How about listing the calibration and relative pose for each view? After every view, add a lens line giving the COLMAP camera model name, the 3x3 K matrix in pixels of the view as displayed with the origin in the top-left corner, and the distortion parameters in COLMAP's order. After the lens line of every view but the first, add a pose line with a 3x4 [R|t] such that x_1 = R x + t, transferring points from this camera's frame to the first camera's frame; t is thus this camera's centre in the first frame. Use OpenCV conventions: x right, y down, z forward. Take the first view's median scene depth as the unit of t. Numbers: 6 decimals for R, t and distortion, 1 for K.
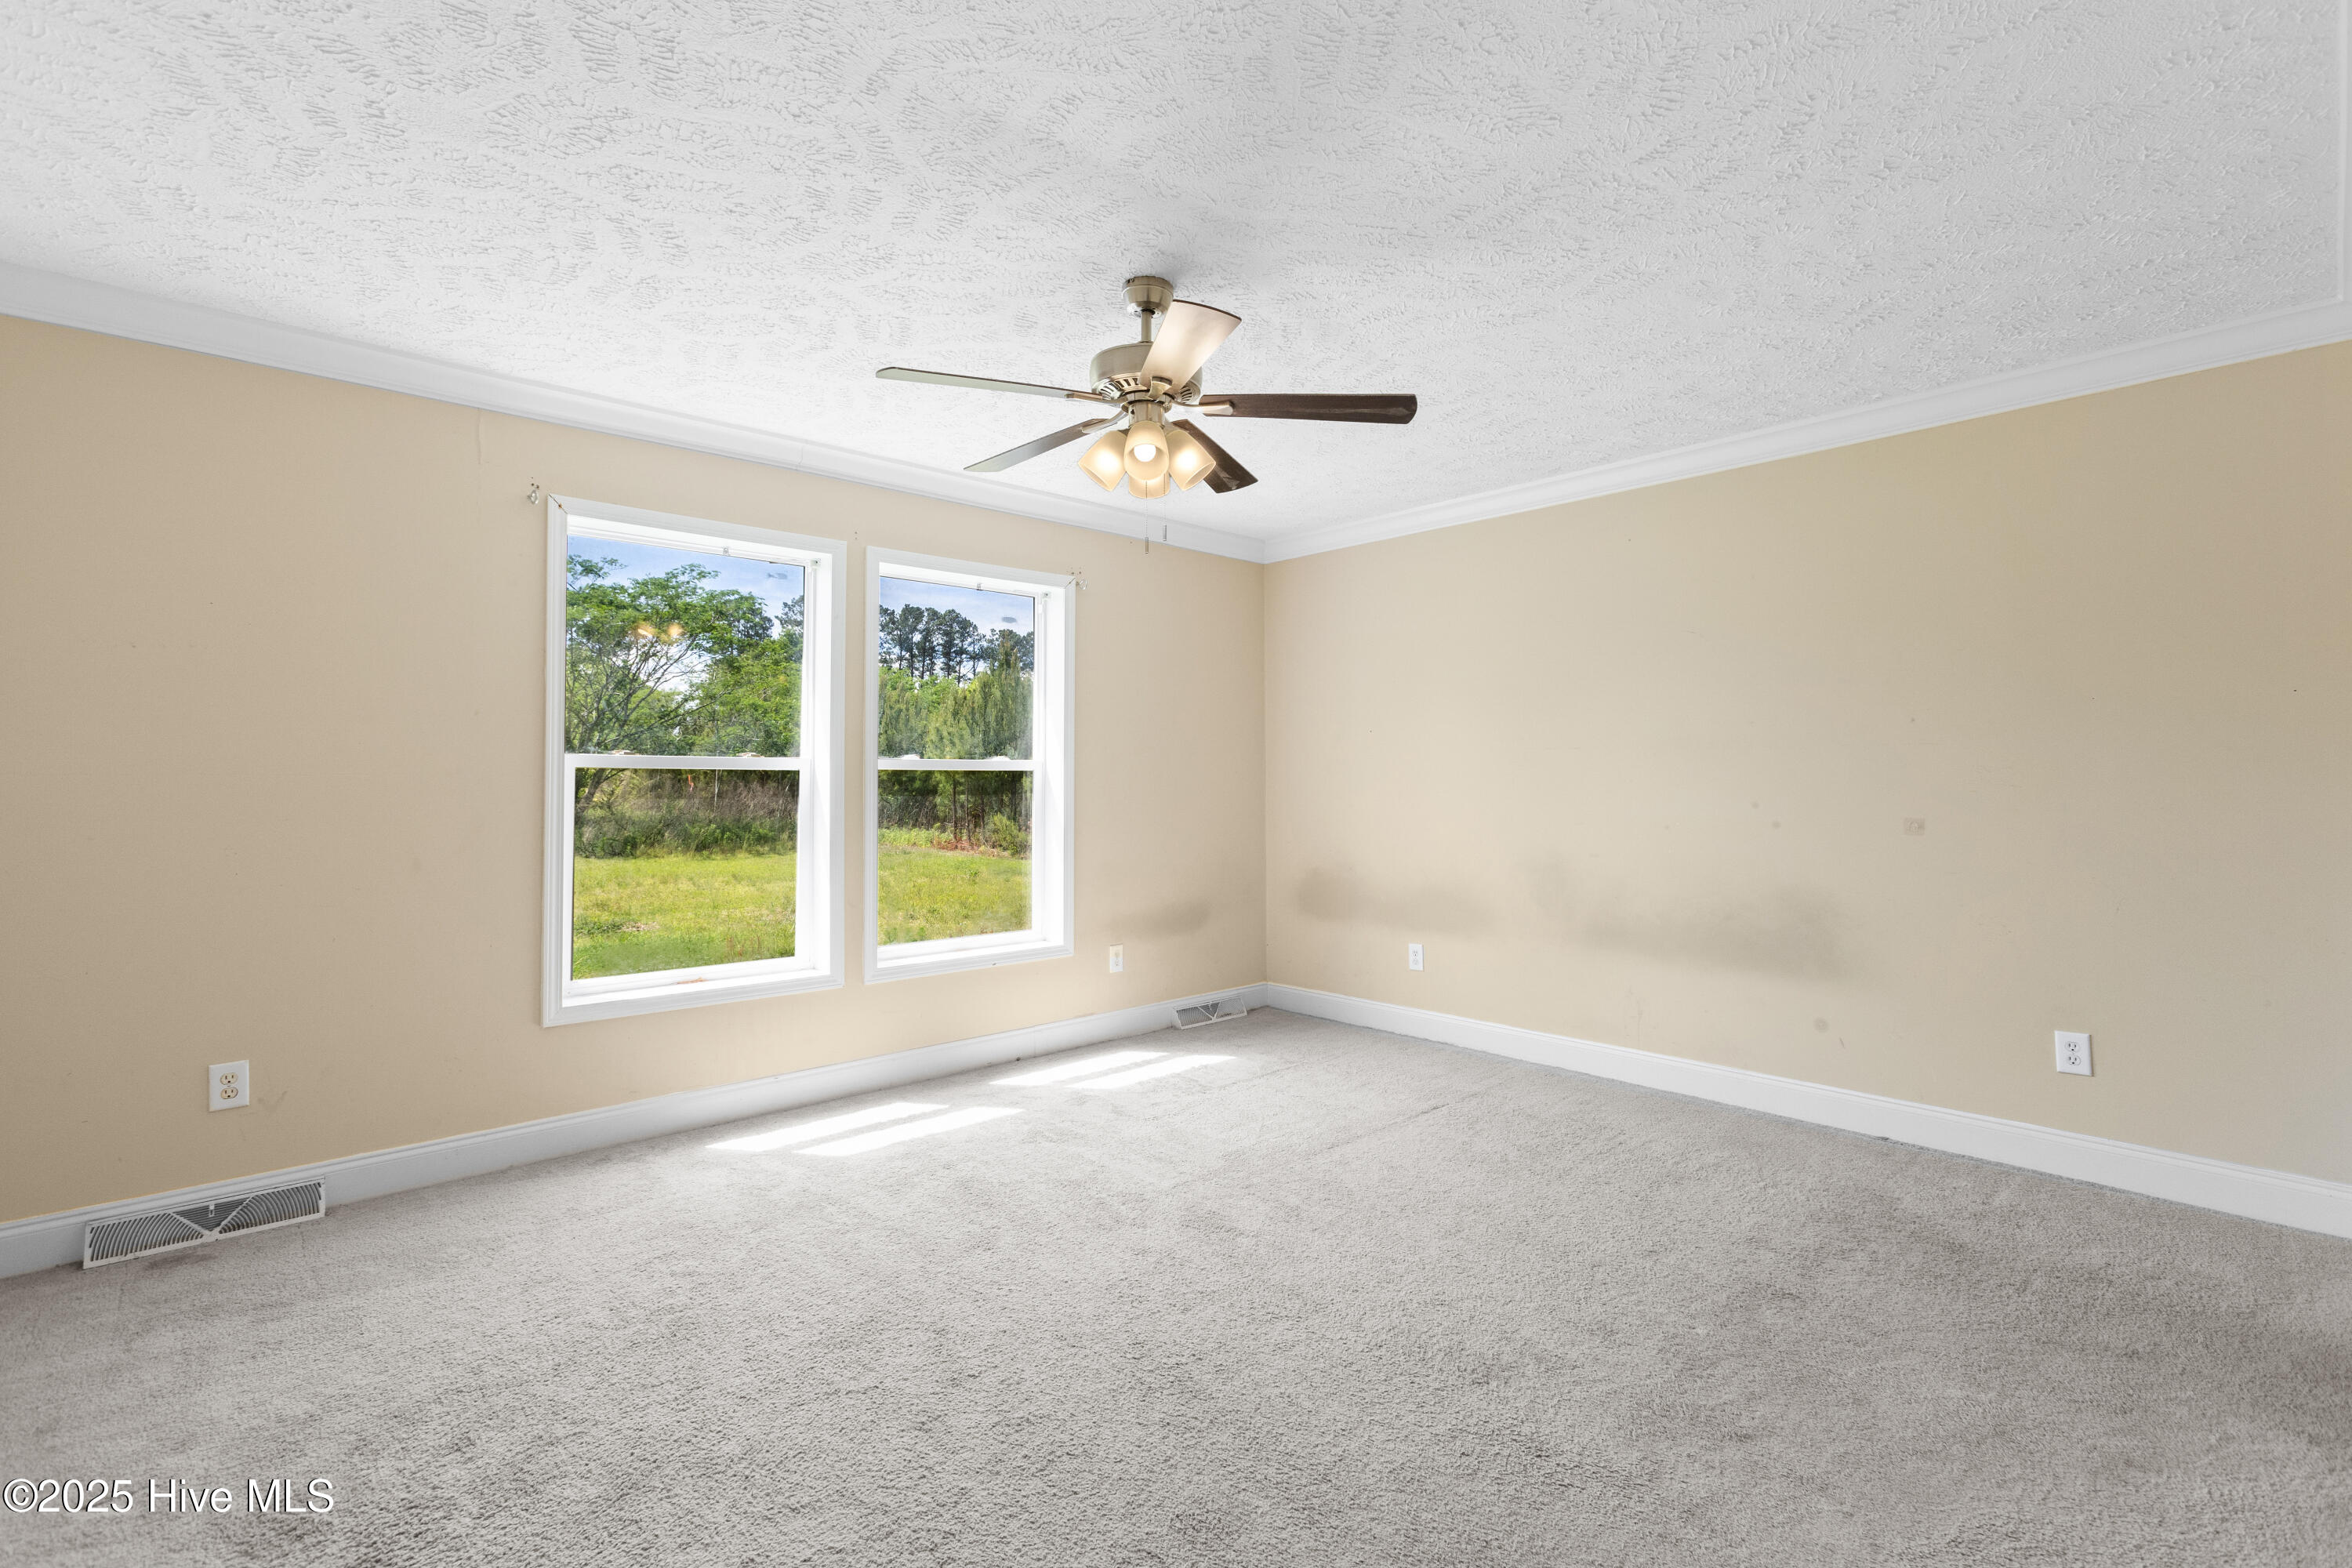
lens RADIAL K [[1051.4, 0, 1181.4], [0, 1051.4, 769.8], [0, 0, 1]] dist [0.000398, 0.000116]
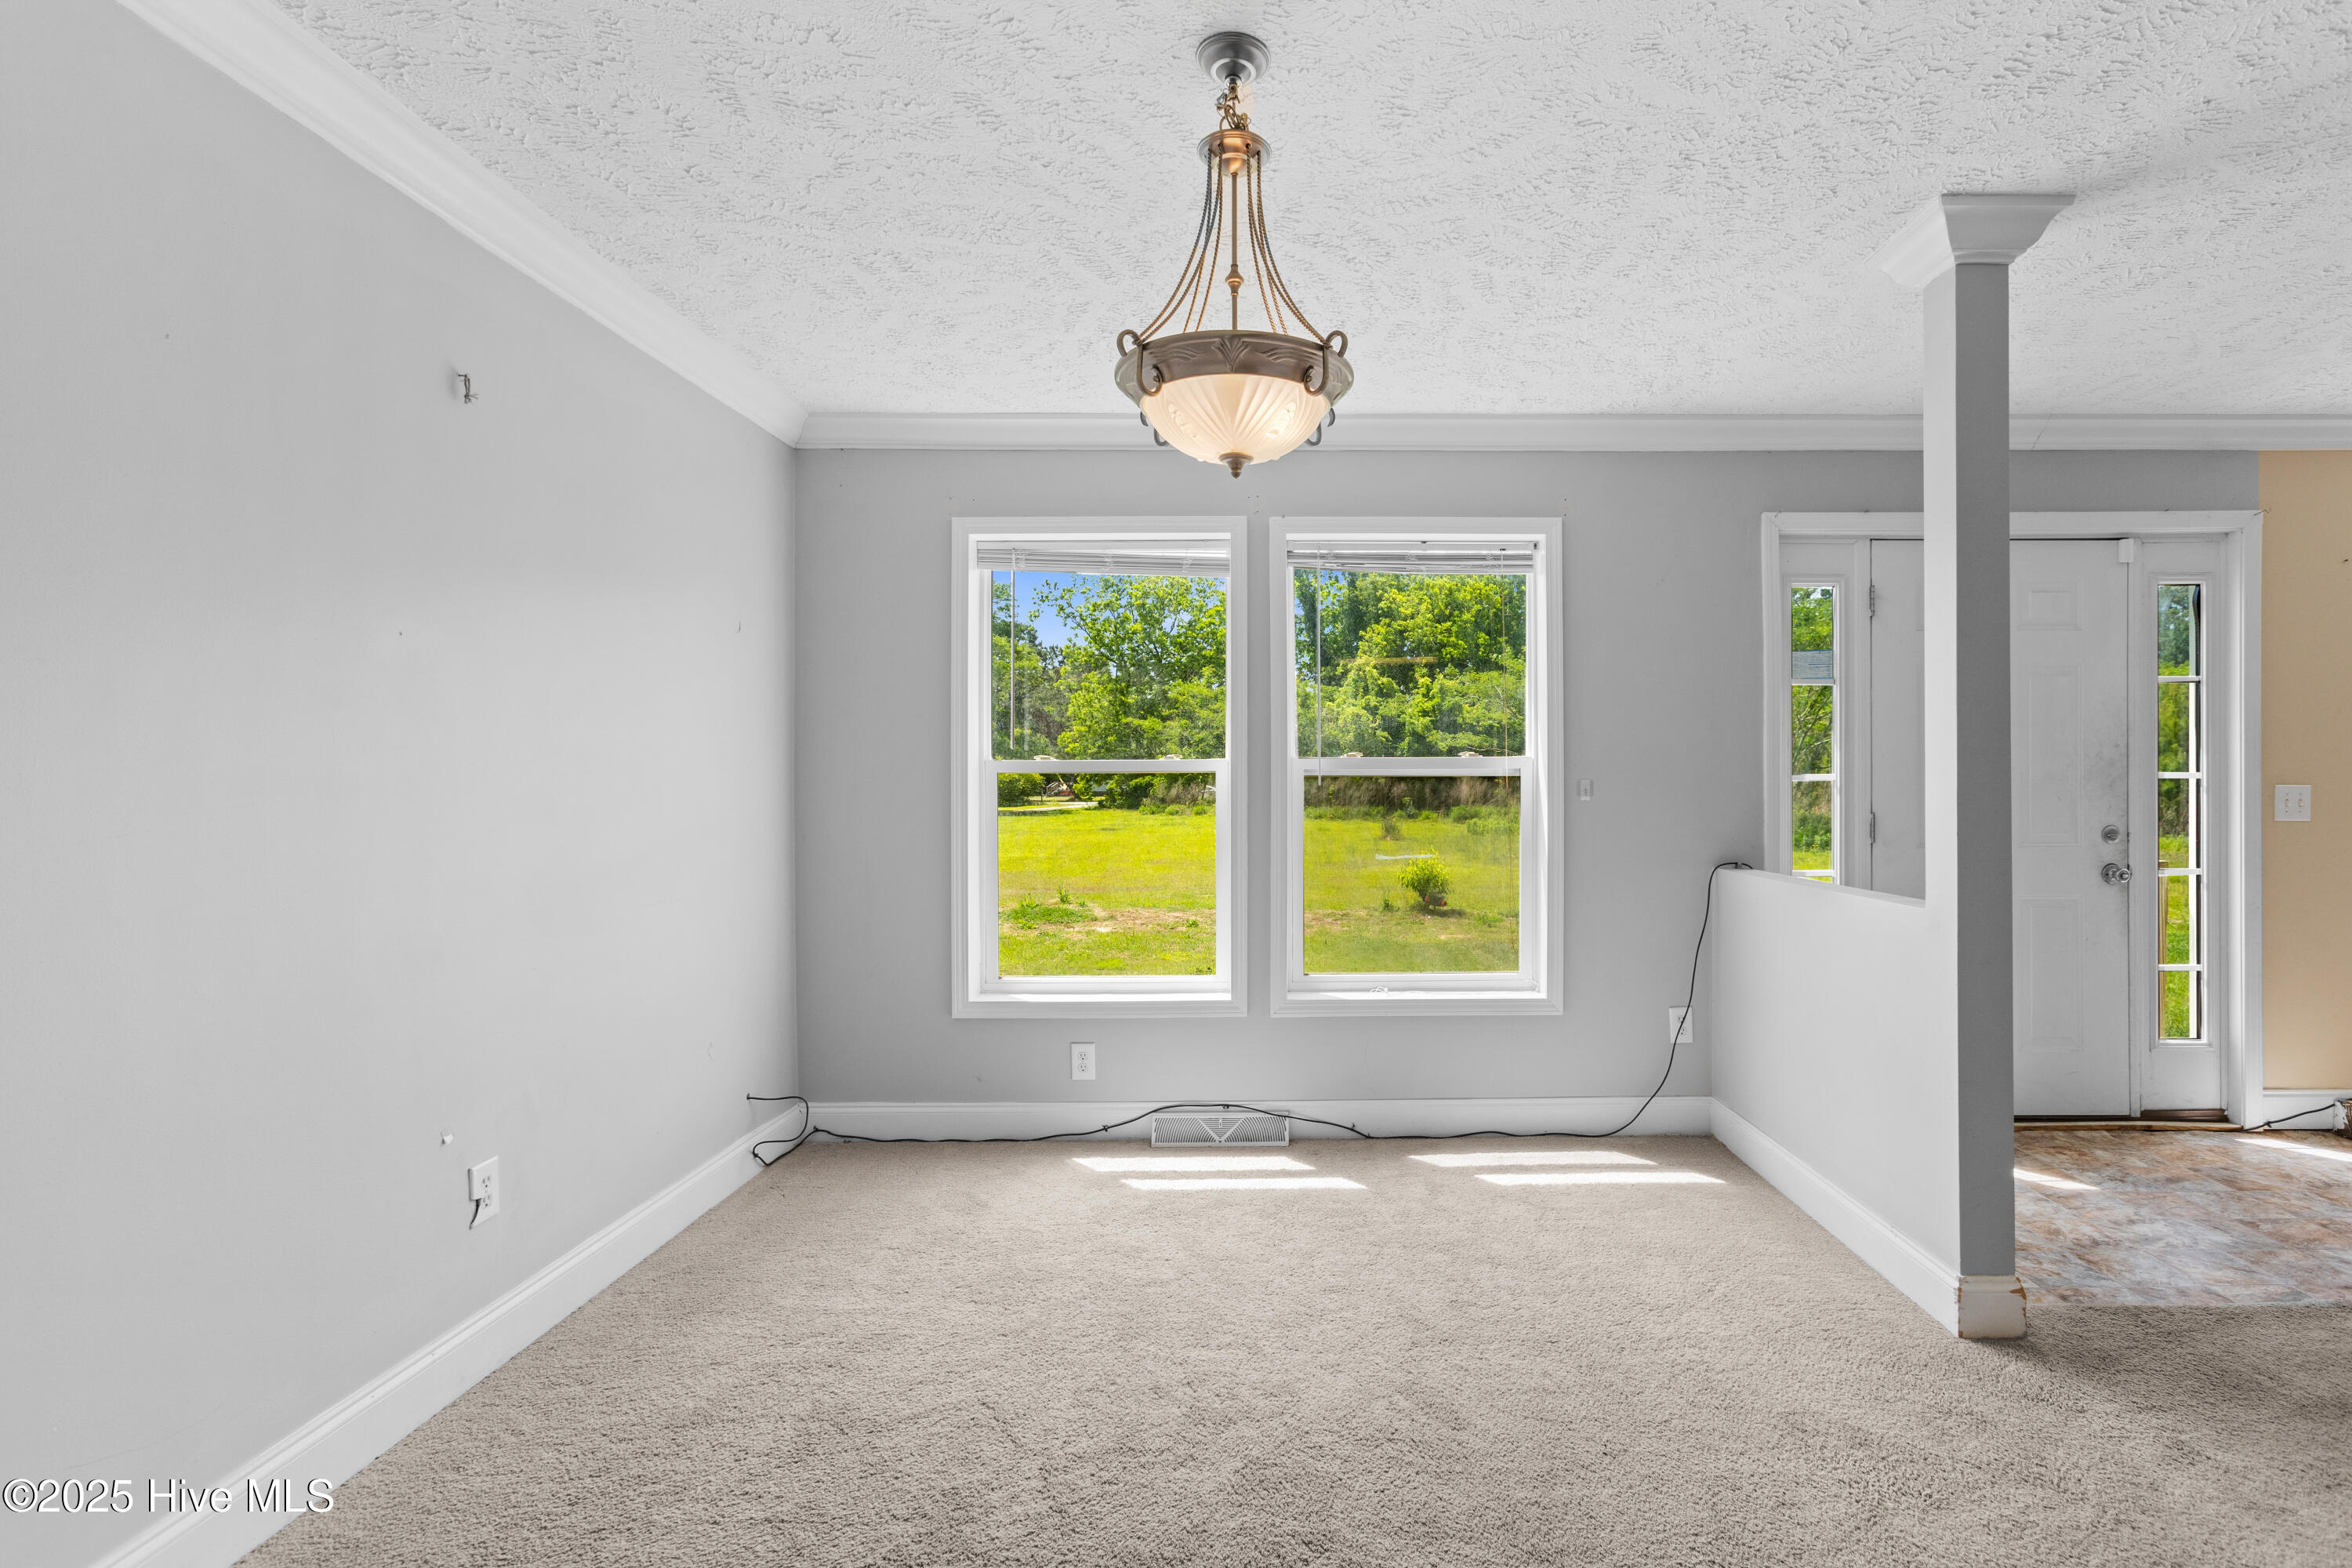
lens RADIAL K [[1120.4, 0, 1177.2], [0, 1120.4, 773.8], [0, 0, 1]] dist [0.001229, 0.000241]
pose [[0.751803, -0.007310, -0.659348, 0.256585], [0.008214, 0.999965, -0.001720, 0.002166], [0.659337, -0.004123, 0.751836, 0.239121]]
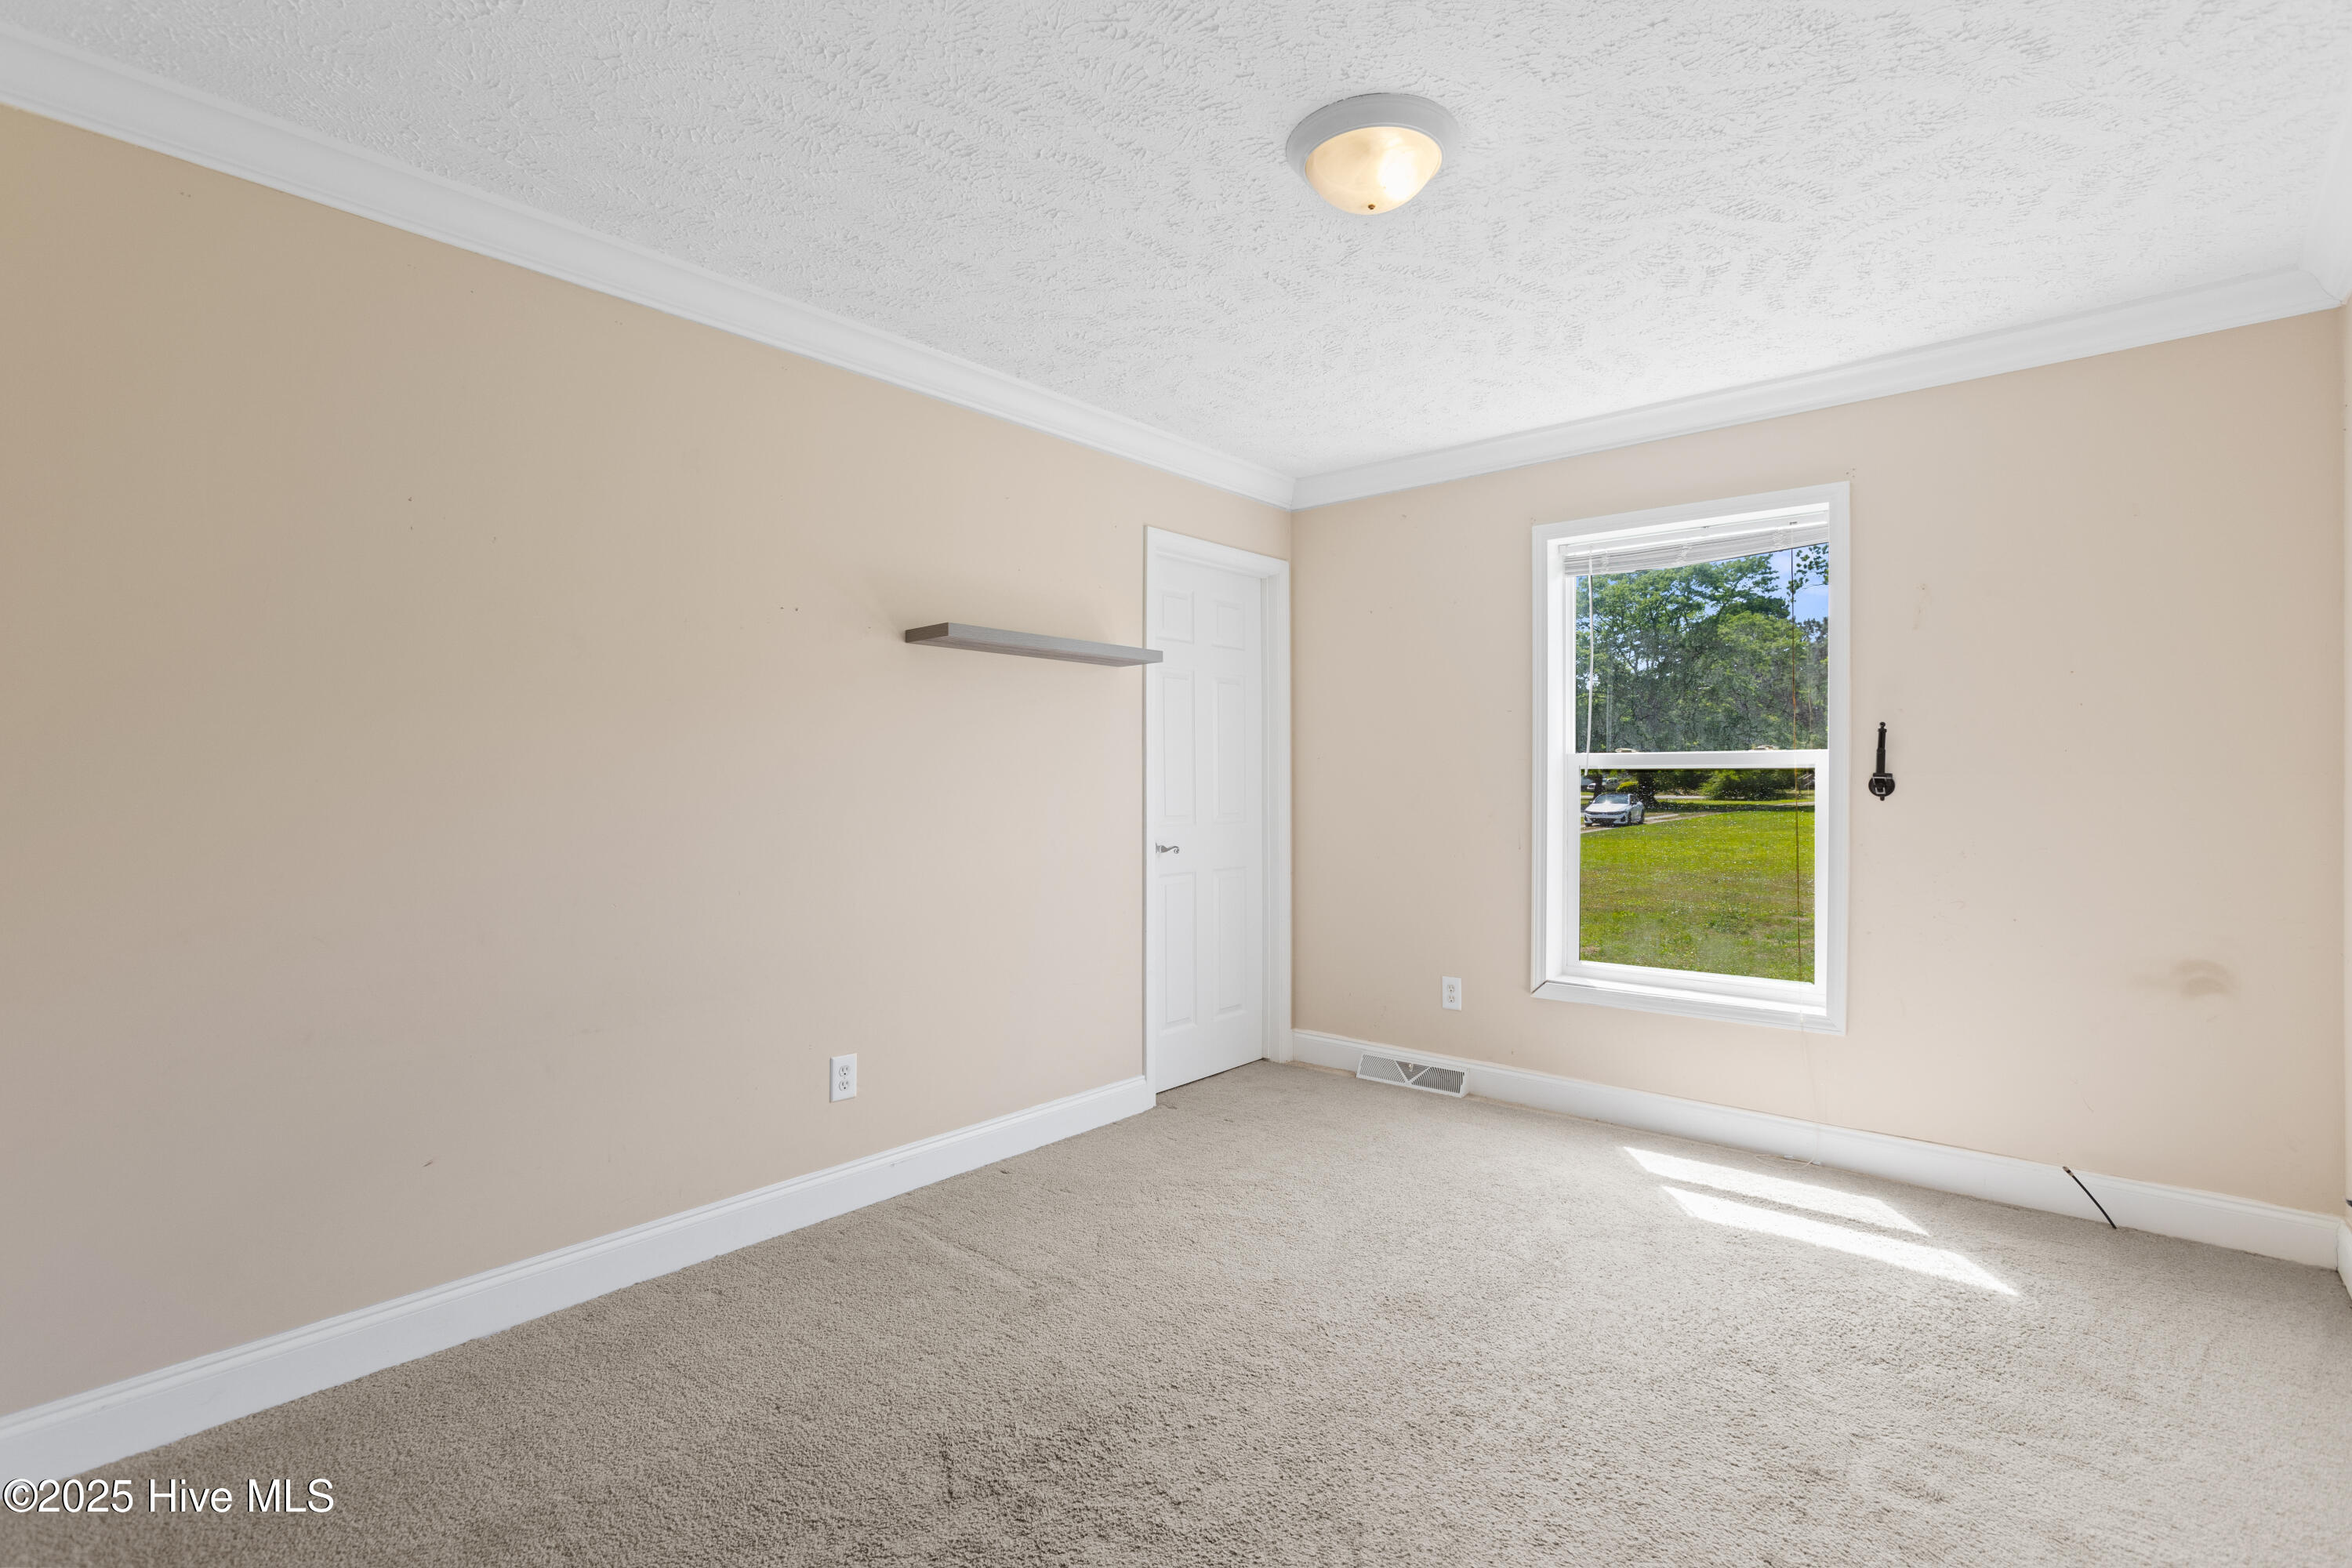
lens RADIAL K [[1090.3, 0, 1176.0], [0, 1090.3, 784.0], [0, 0, 1]] dist [-0.015278, 0.000382]
pose [[0.091141, 0.006820, -0.995815, 0.434186], [0.011251, 0.999906, 0.007878, 0.002275], [0.995774, -0.011922, 0.091055, 0.401511]]
